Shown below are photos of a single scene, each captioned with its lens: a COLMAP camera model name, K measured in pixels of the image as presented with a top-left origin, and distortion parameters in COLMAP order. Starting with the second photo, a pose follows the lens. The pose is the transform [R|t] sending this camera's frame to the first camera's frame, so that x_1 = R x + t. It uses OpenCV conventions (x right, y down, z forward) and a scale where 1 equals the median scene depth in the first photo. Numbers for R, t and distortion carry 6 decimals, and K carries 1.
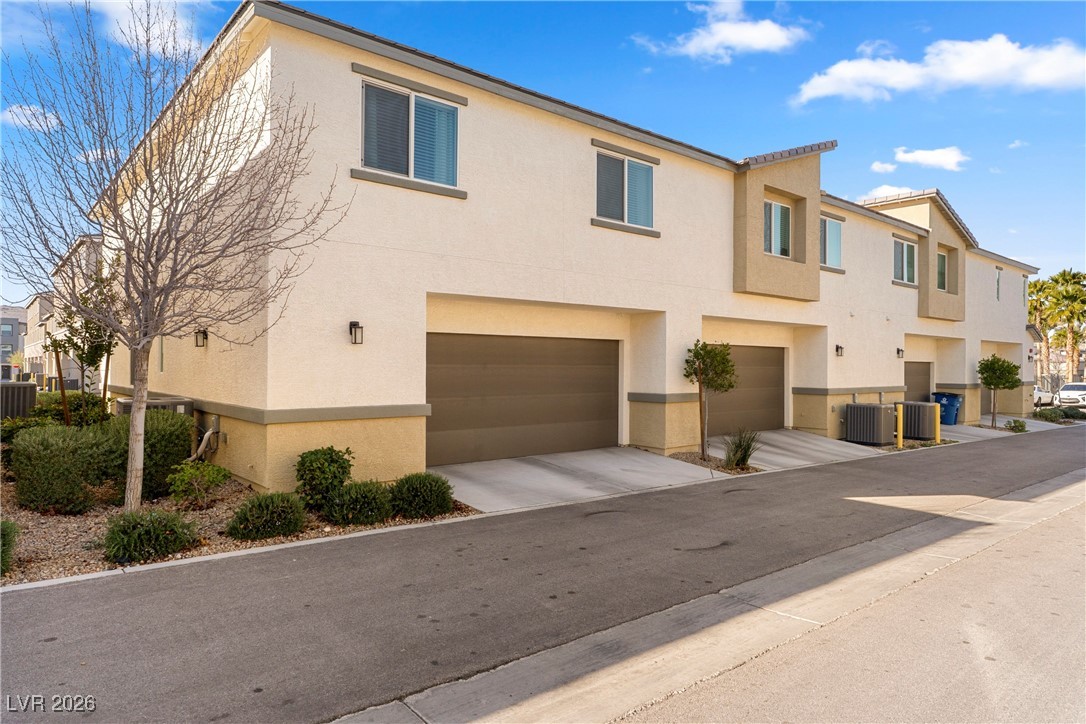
lens RADIAL K [[678.0, 0, 513.7], [0, 678.0, 360.7], [0, 0, 1]] dist [-0.005094, 0.003287]
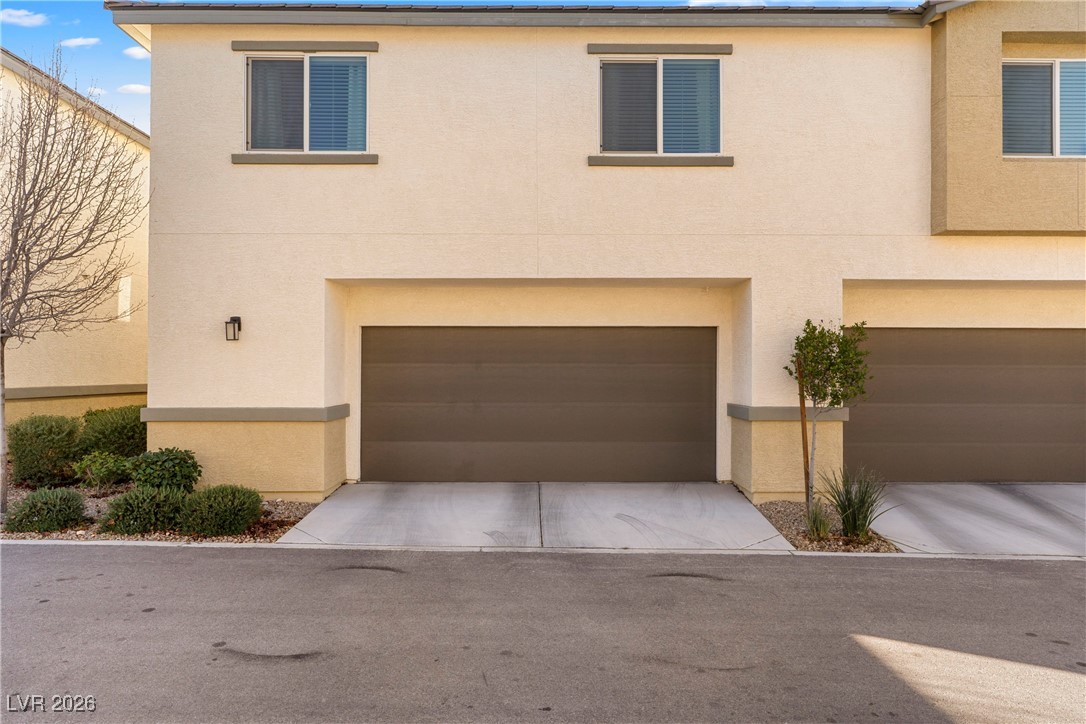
lens RADIAL K [[678.0, 0, 542.8], [0, 678.0, 365.2], [0, 0, 1]] dist [-0.005094, 0.003287]
pose [[0.774336, -0.007153, -0.632734, 0.518399], [0.006098, 0.999974, -0.003842, 0.011512], [0.632745, -0.000883, 0.774360, 0.410763]]
